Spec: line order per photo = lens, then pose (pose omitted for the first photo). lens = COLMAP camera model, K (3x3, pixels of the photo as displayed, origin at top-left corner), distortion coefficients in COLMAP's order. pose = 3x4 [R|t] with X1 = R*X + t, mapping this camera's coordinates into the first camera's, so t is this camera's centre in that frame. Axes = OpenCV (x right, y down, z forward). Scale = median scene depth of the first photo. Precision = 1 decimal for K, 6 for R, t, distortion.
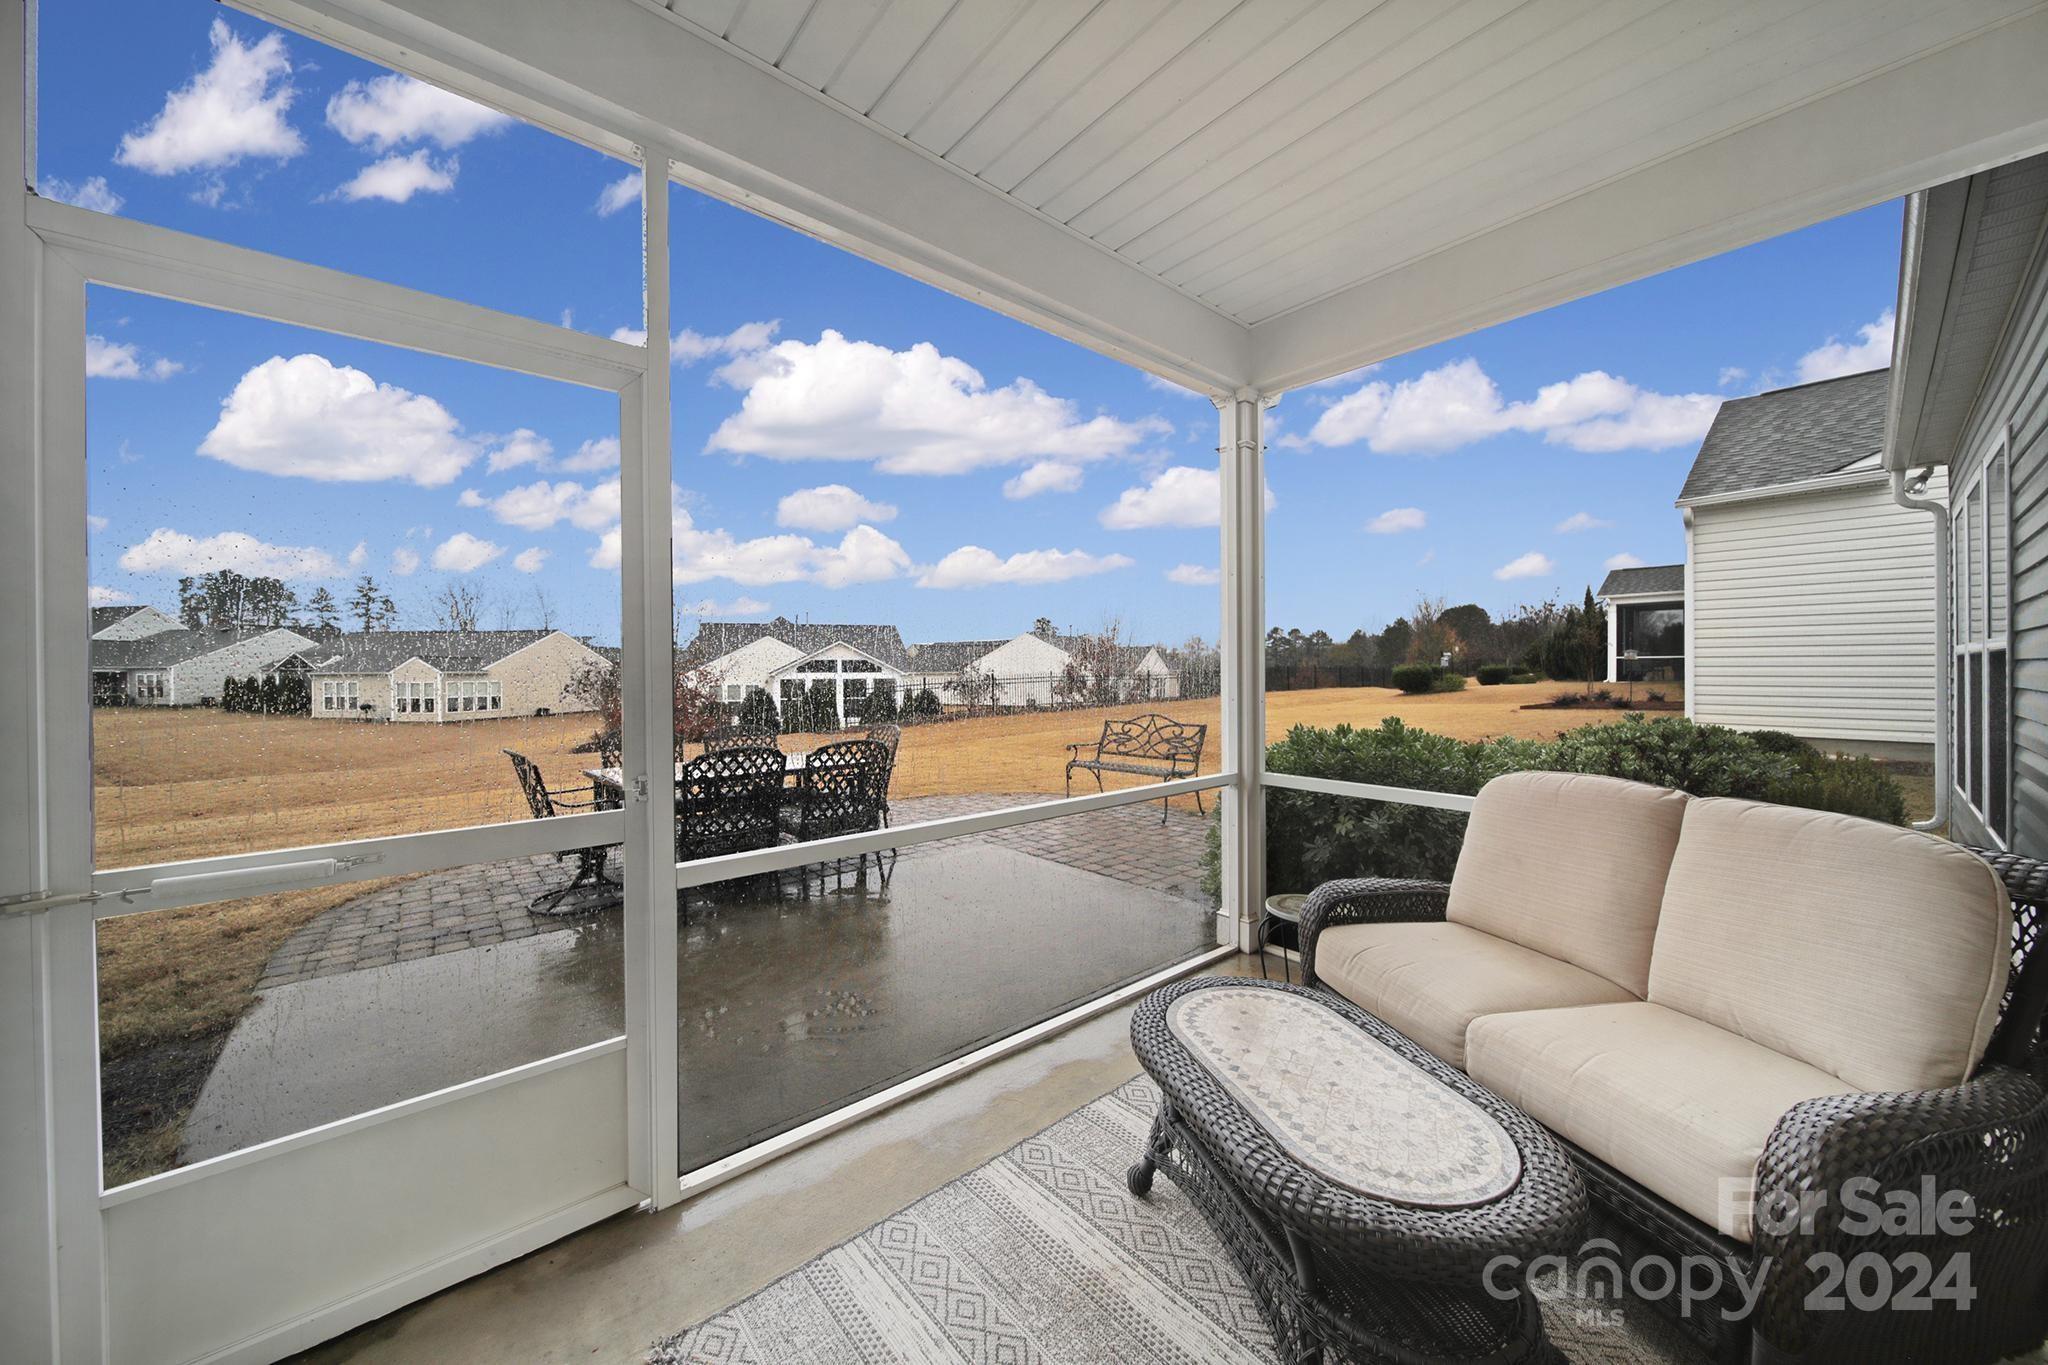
lens RADIAL K [[726.4, 0, 1022.9], [0, 726.4, 665.4], [0, 0, 1]] dist [-0.002072, -0.000236]
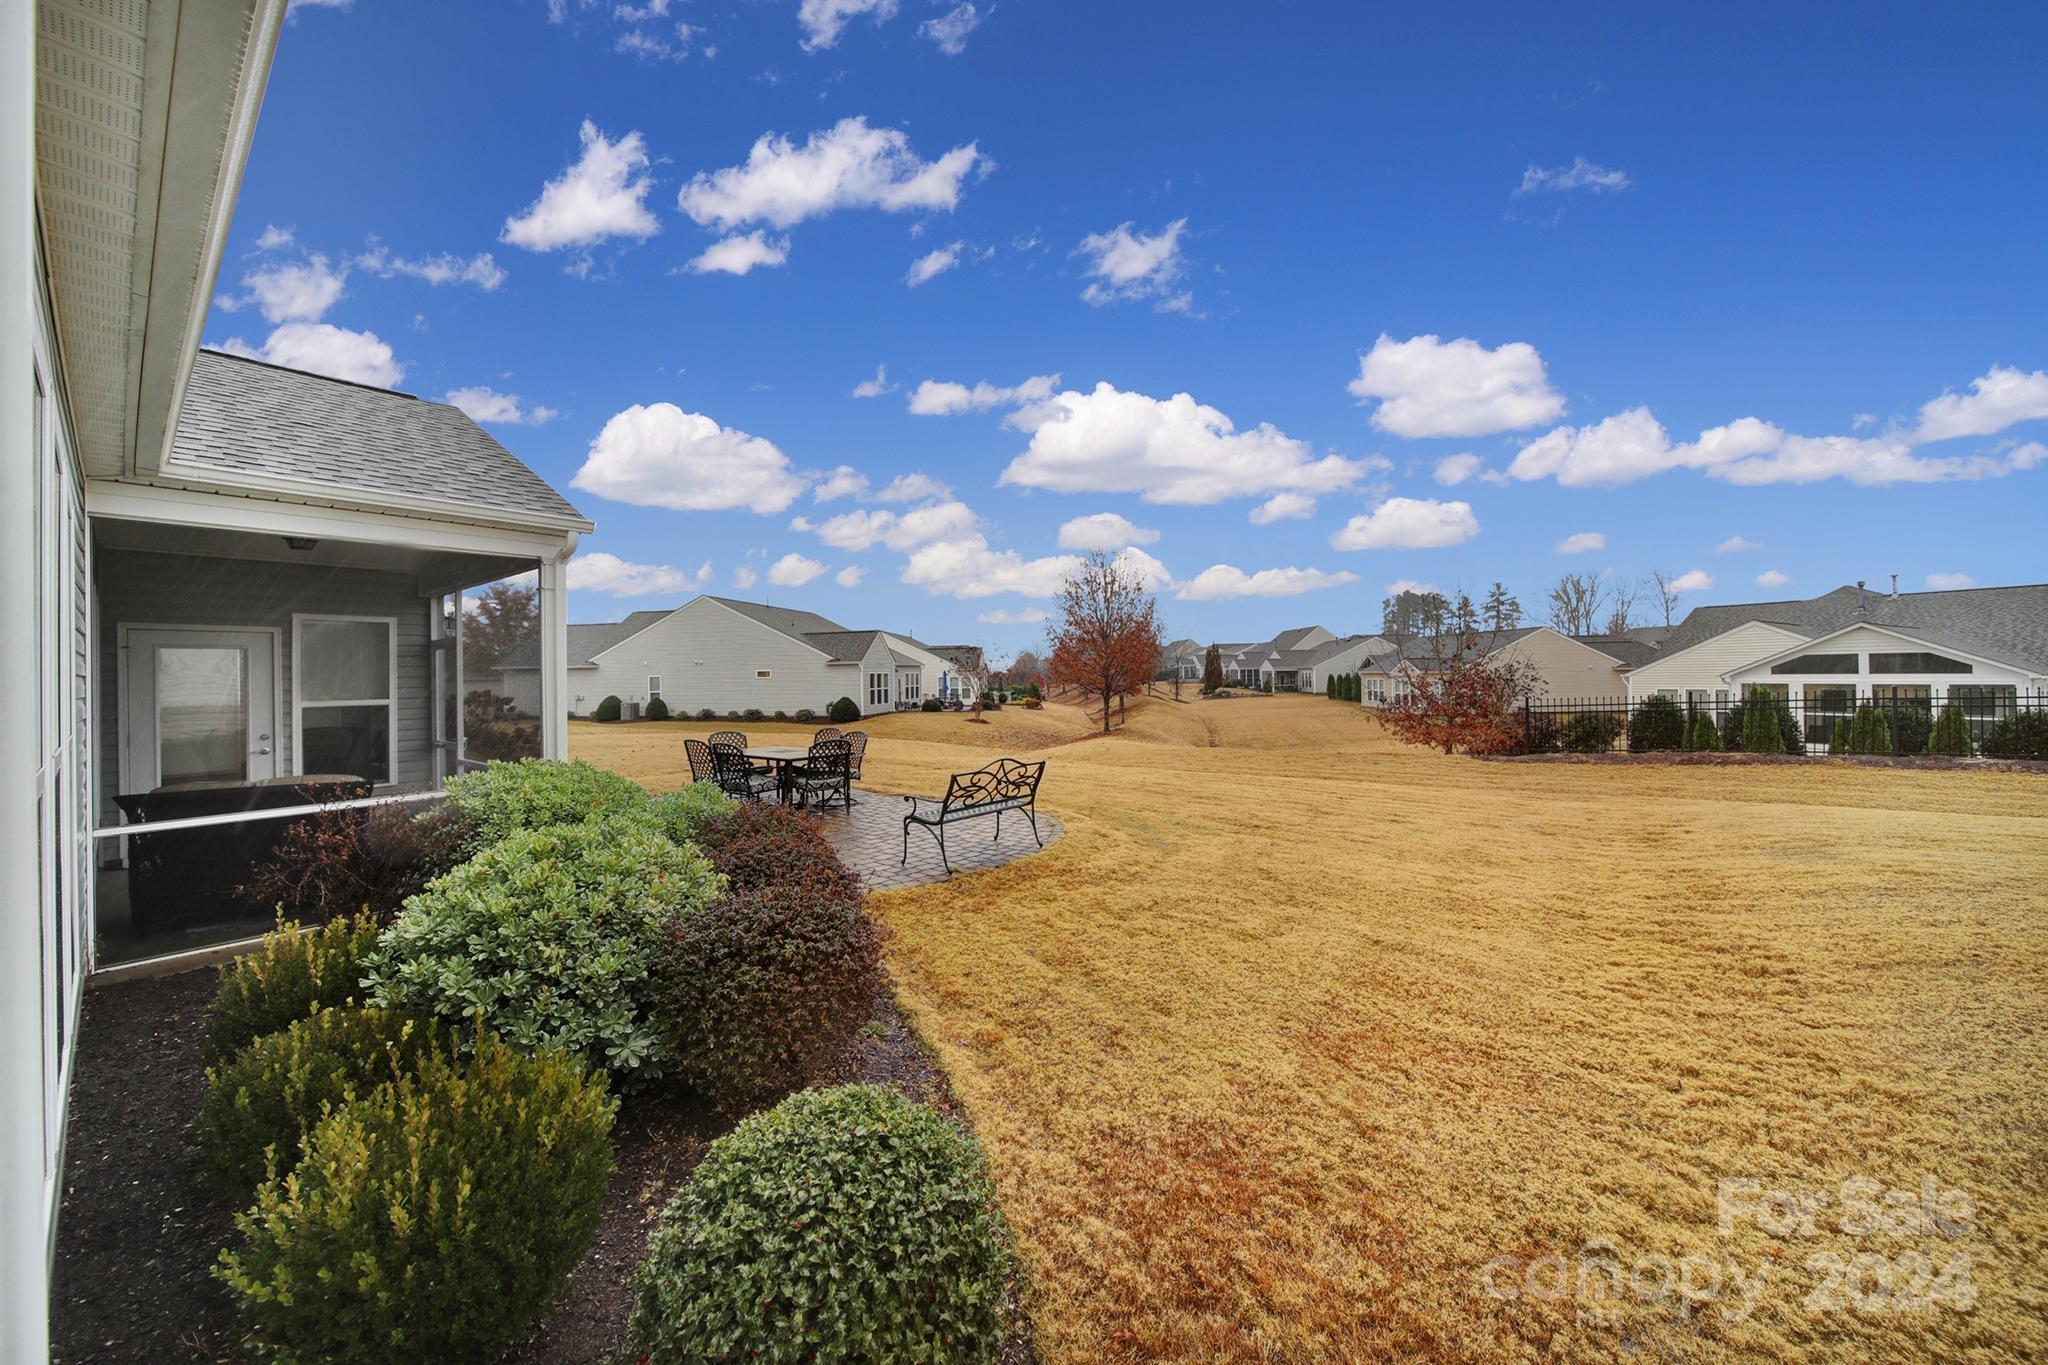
lens RADIAL K [[726.4, 0, 1022.9], [0, 726.4, 665.4], [0, 0, 1]] dist [-0.002072, -0.000236]
pose [[0.193293, -0.006256, -0.981121, 0.191348], [0.014645, 0.999887, -0.003490, -0.005028], [0.981032, -0.013694, 0.193363, 0.215692]]
